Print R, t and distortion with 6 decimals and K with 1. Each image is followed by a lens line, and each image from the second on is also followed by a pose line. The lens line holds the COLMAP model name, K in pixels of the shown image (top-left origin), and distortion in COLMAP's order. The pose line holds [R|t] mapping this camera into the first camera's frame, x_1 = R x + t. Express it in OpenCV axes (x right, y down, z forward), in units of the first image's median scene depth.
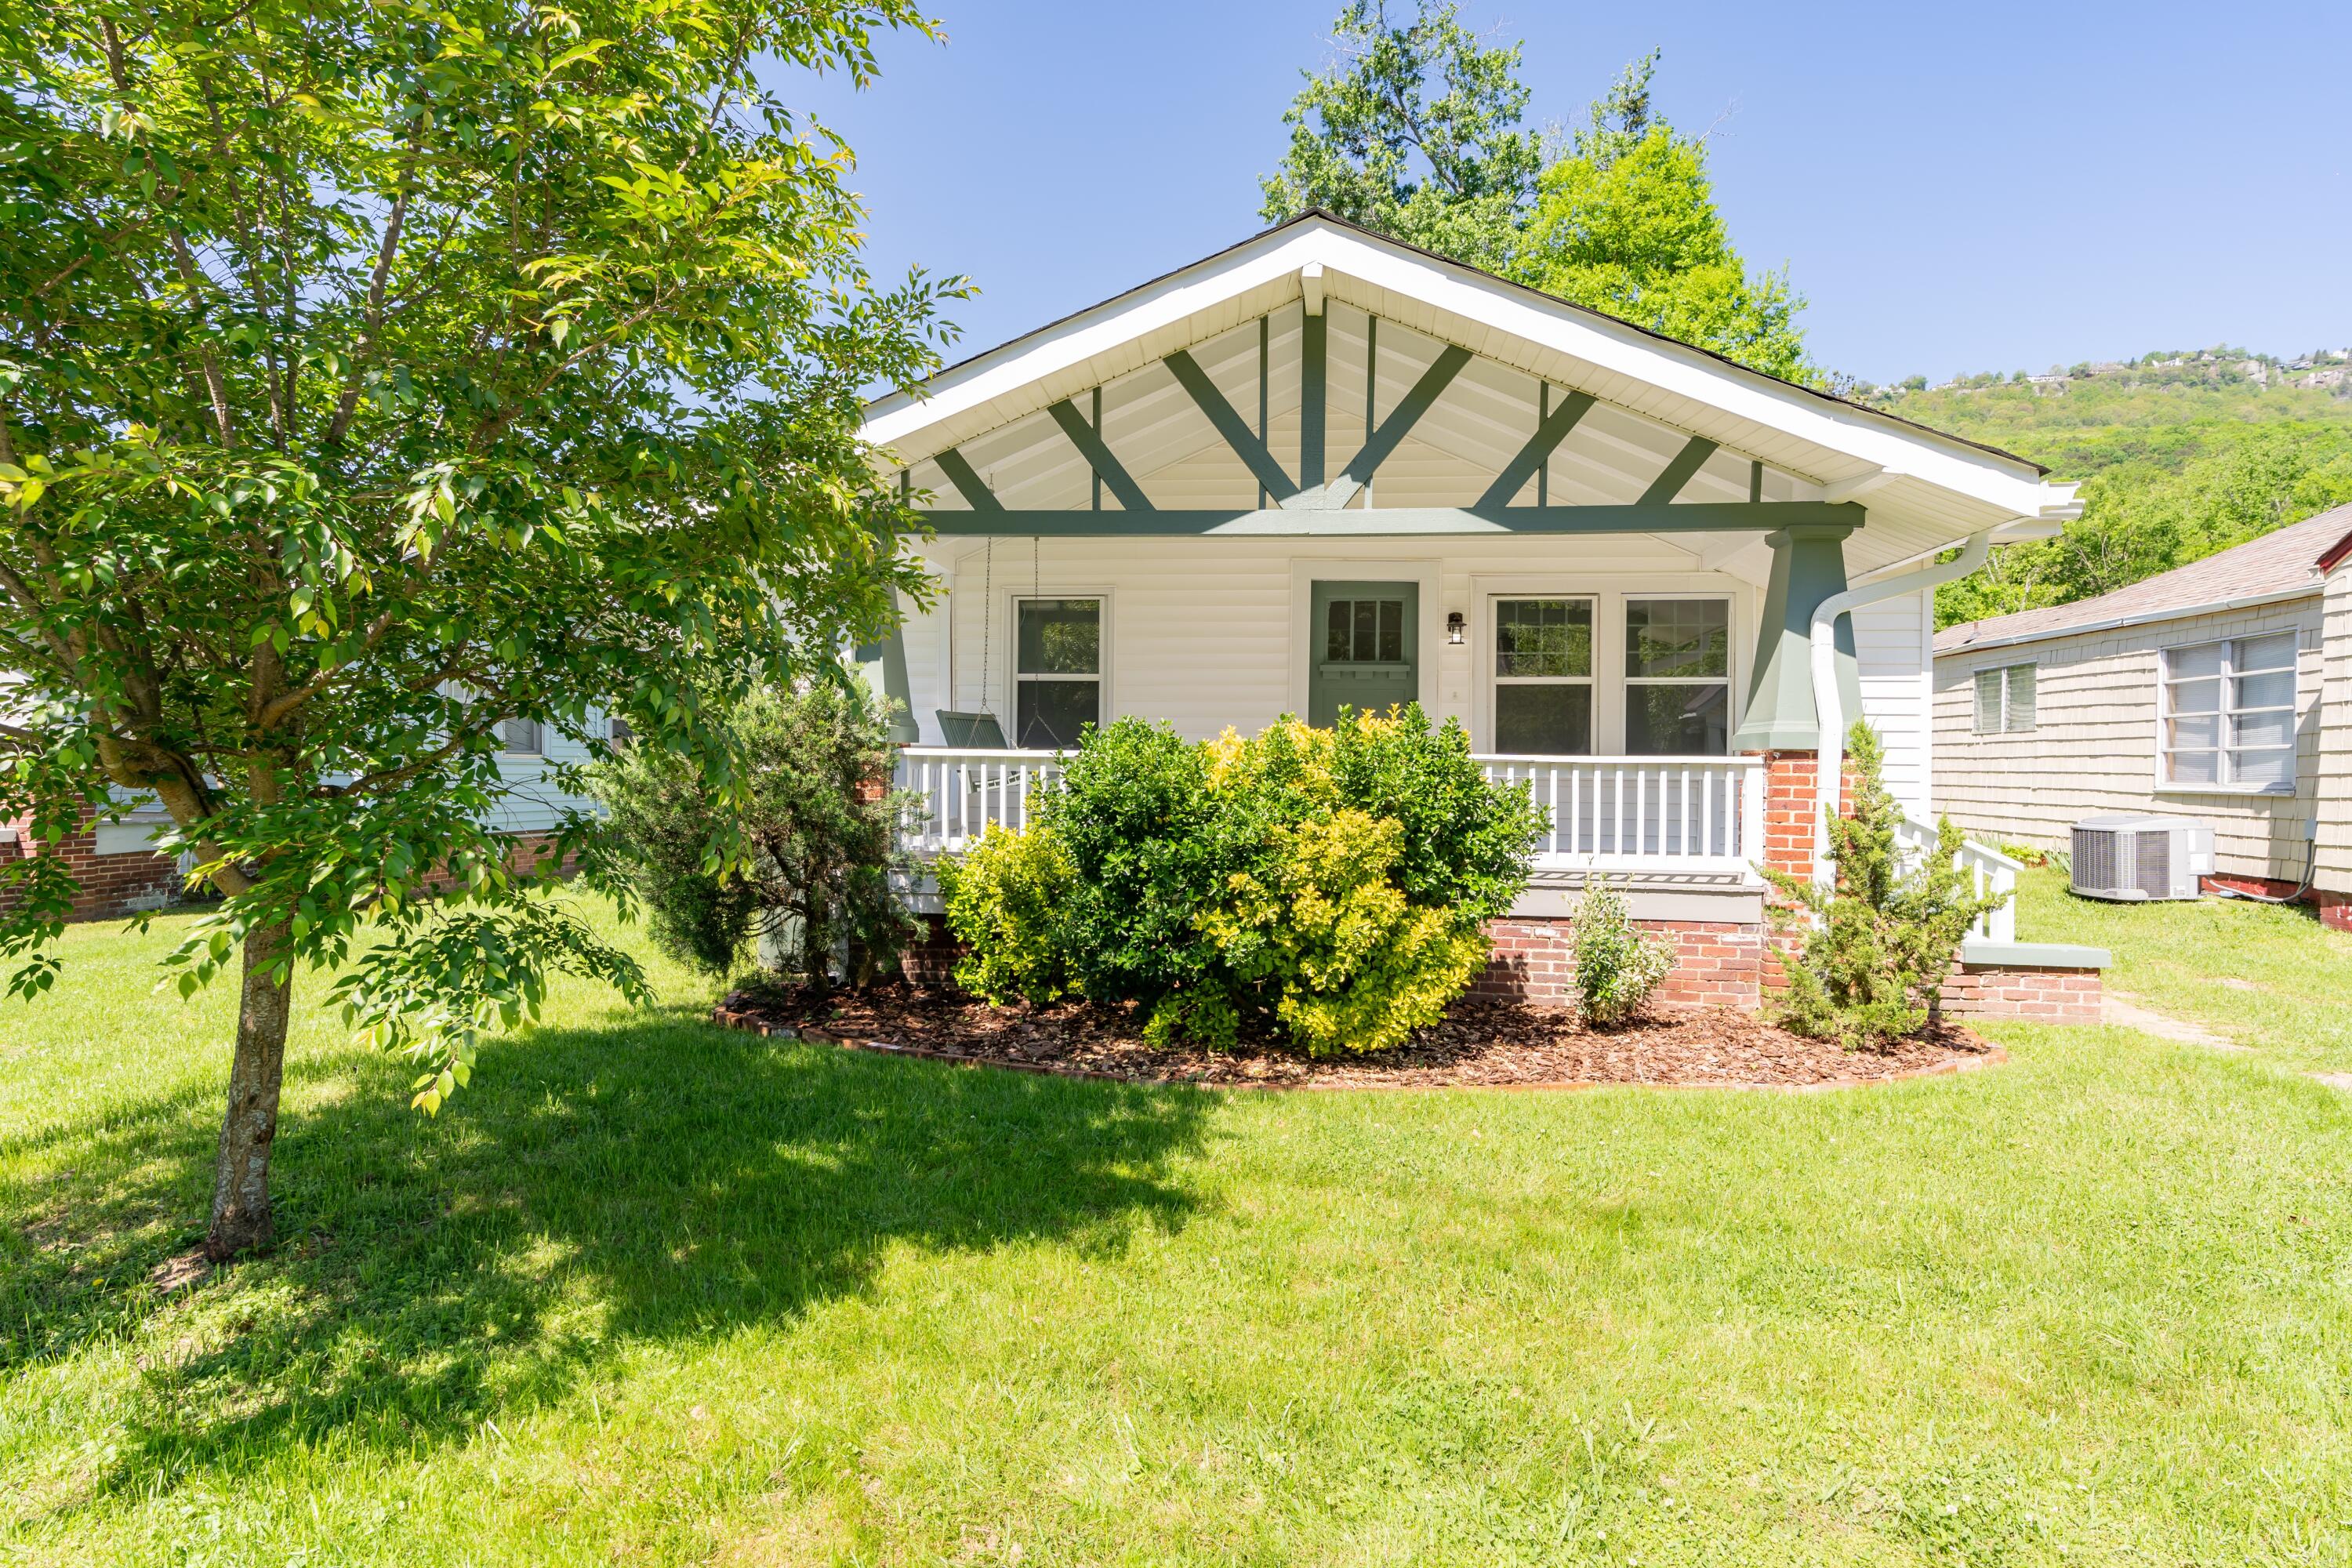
lens RADIAL K [[1215.1, 0, 1162.1], [0, 1215.1, 798.0], [0, 0, 1]] dist [0.002024, 0.004296]
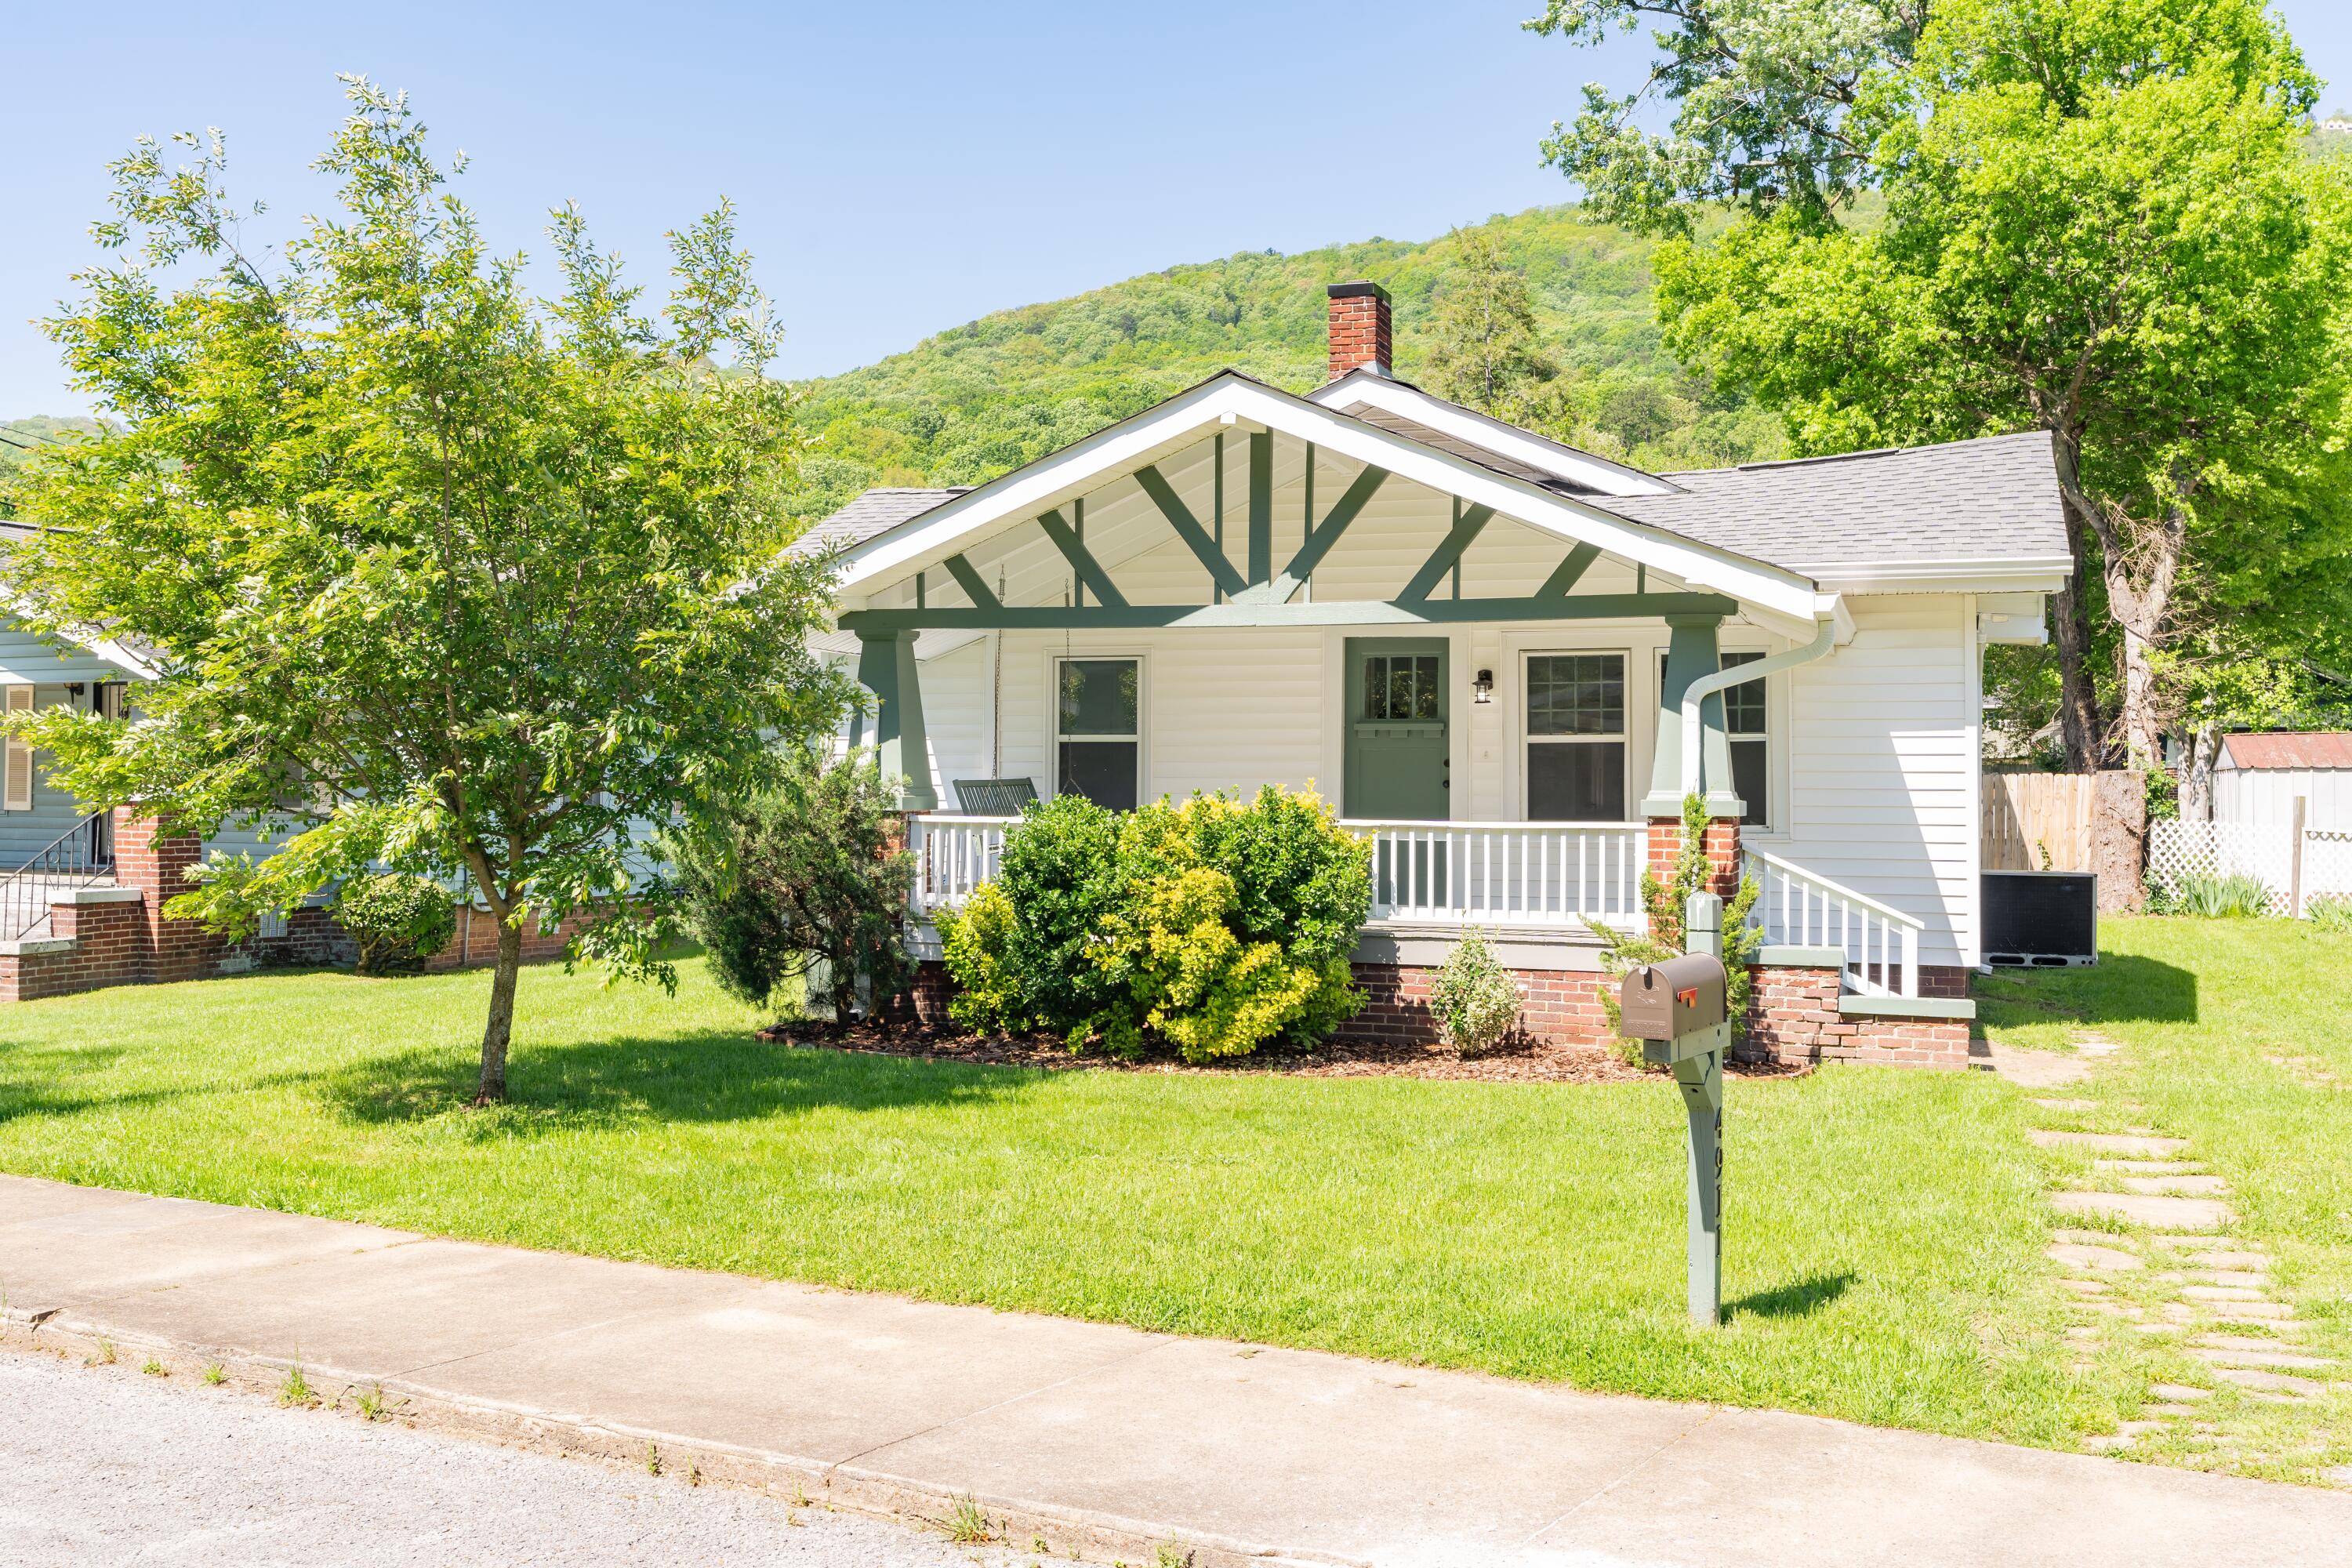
lens RADIAL K [[2335.4, 0, 1160.5], [0, 2335.4, 785.0], [0, 0, 1]] dist [0.020596, 0.000000]
pose [[0.975600, -0.006360, -0.219463, 0.518162], [-0.000884, 0.999458, -0.032893, 0.002227], [0.219553, 0.032285, 0.975066, -1.150099]]
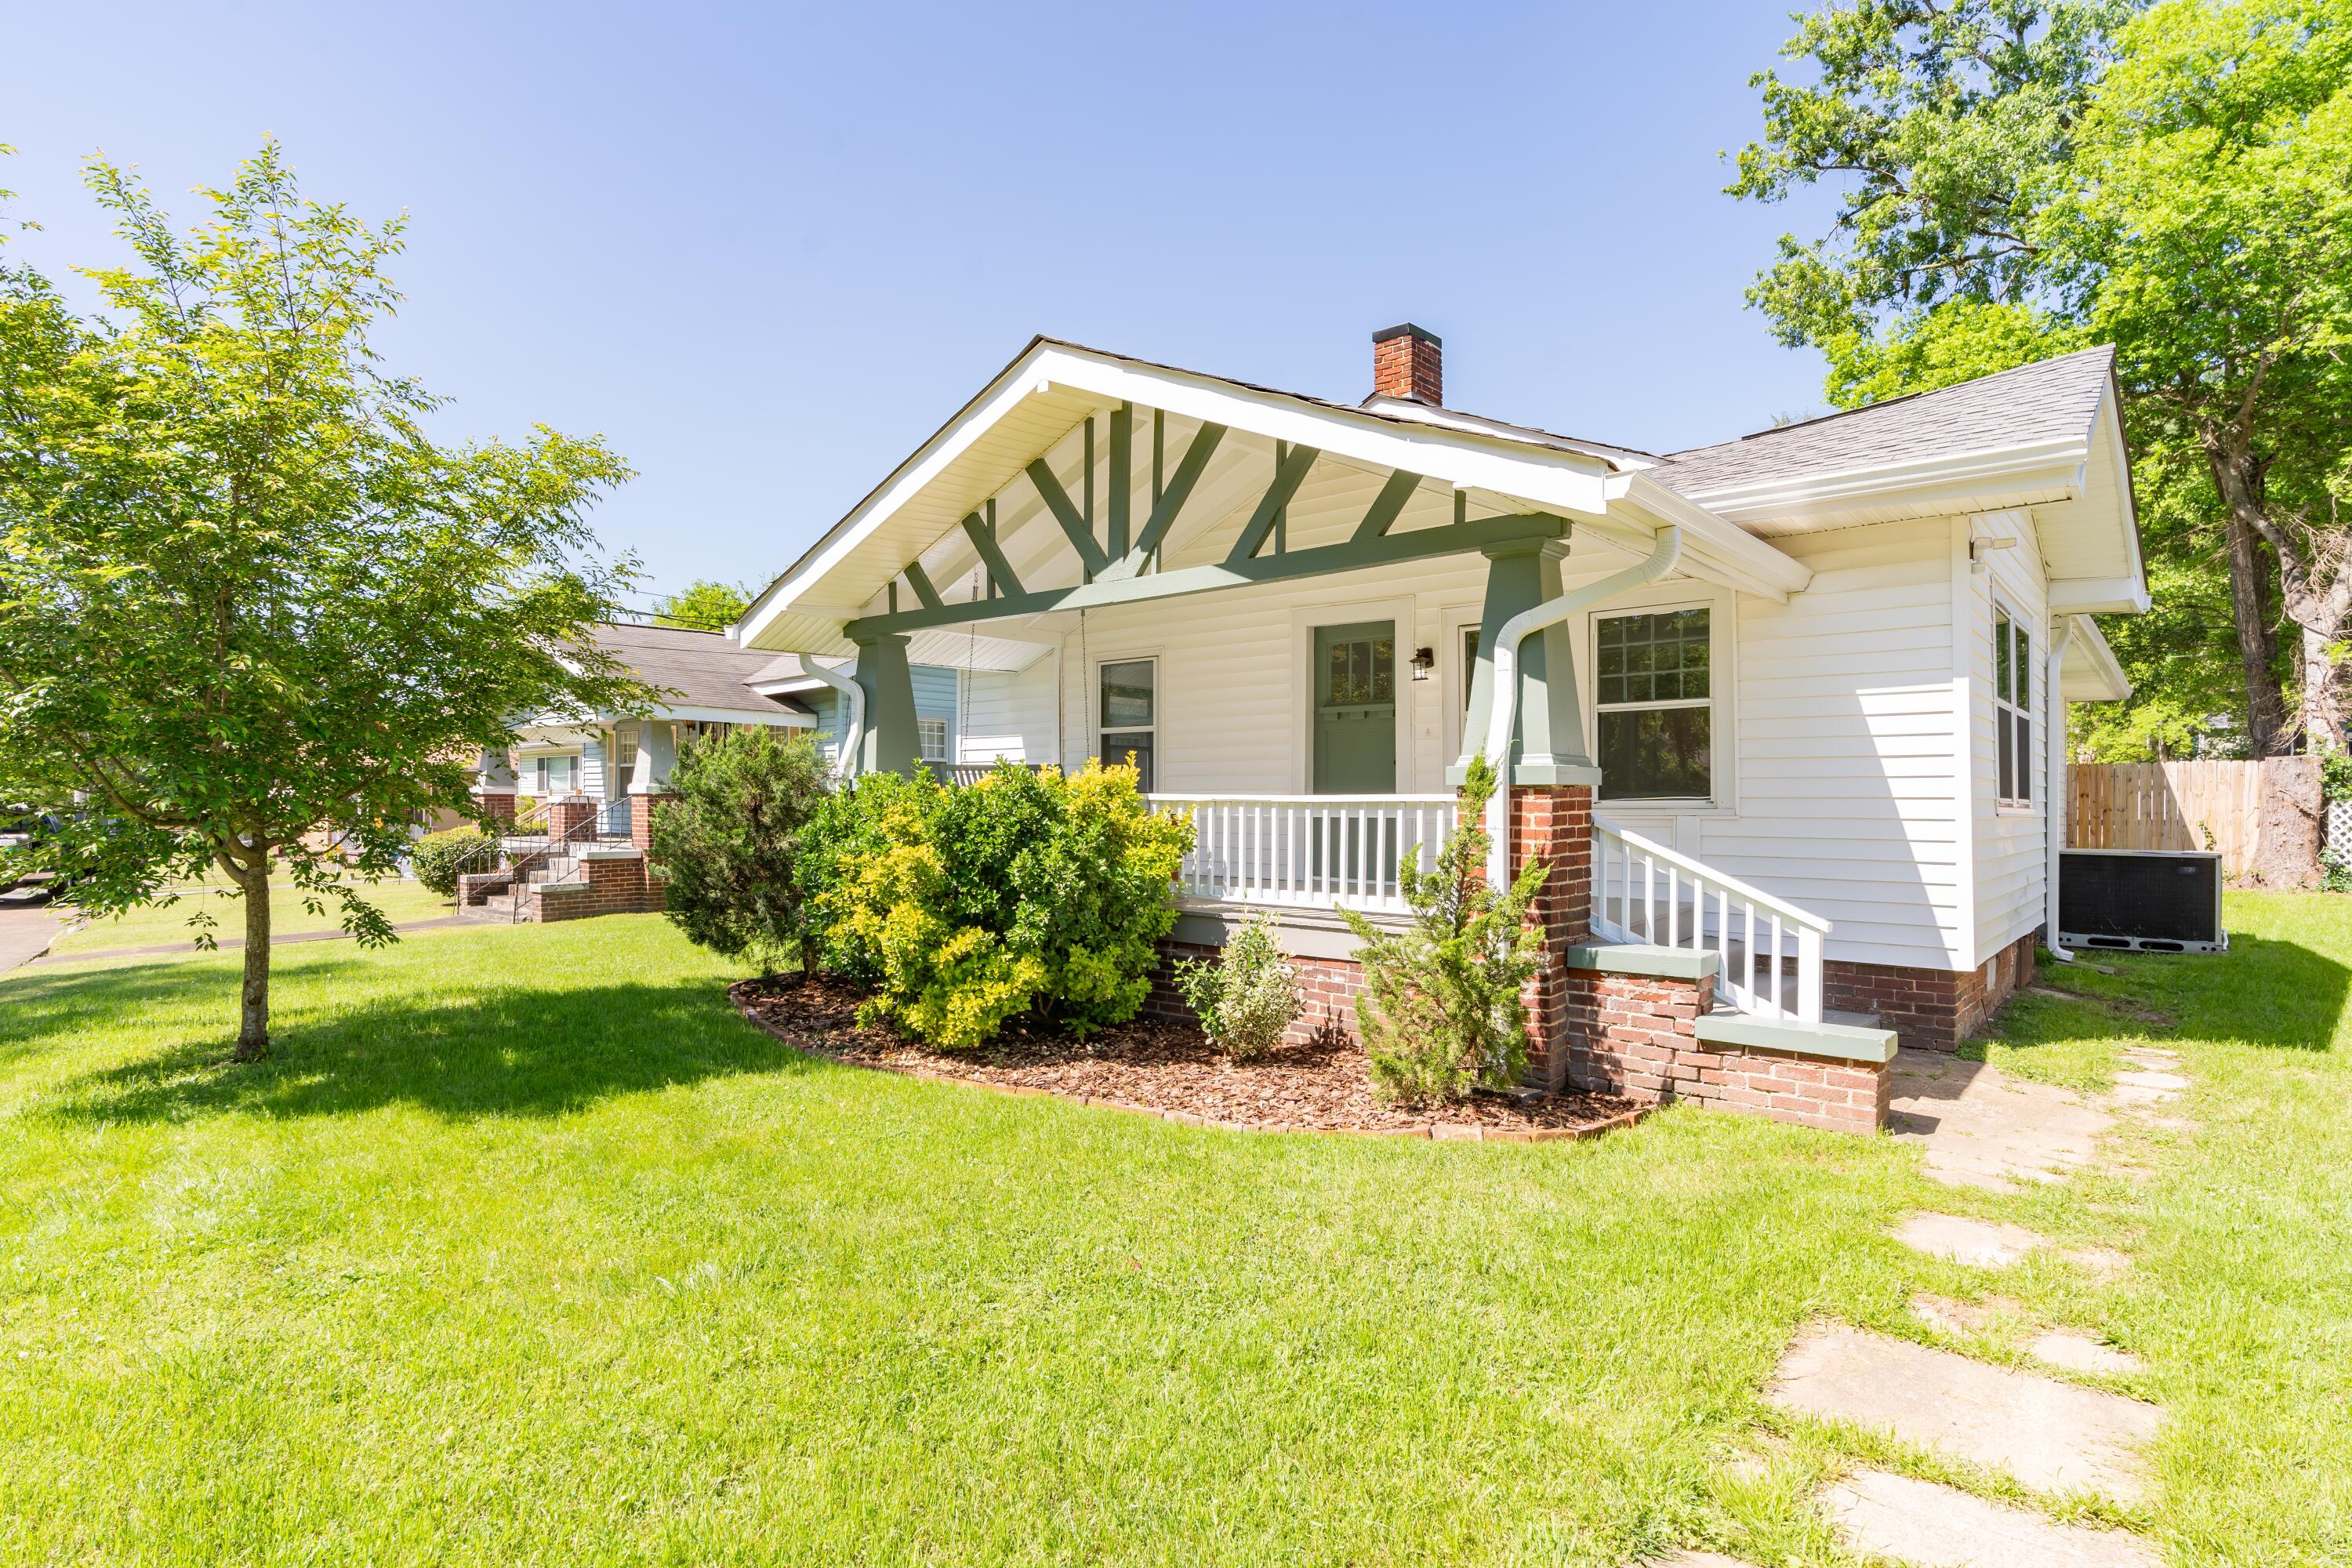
lens RADIAL K [[1215.1, 0, 1191.5], [0, 1215.1, 802.1], [0, 0, 1]] dist [0.002024, 0.004296]
pose [[0.825571, -0.009322, -0.564221, 0.829446], [-0.005990, 0.999662, -0.025282, -0.002832], [0.564266, 0.024252, 0.825237, 0.113038]]
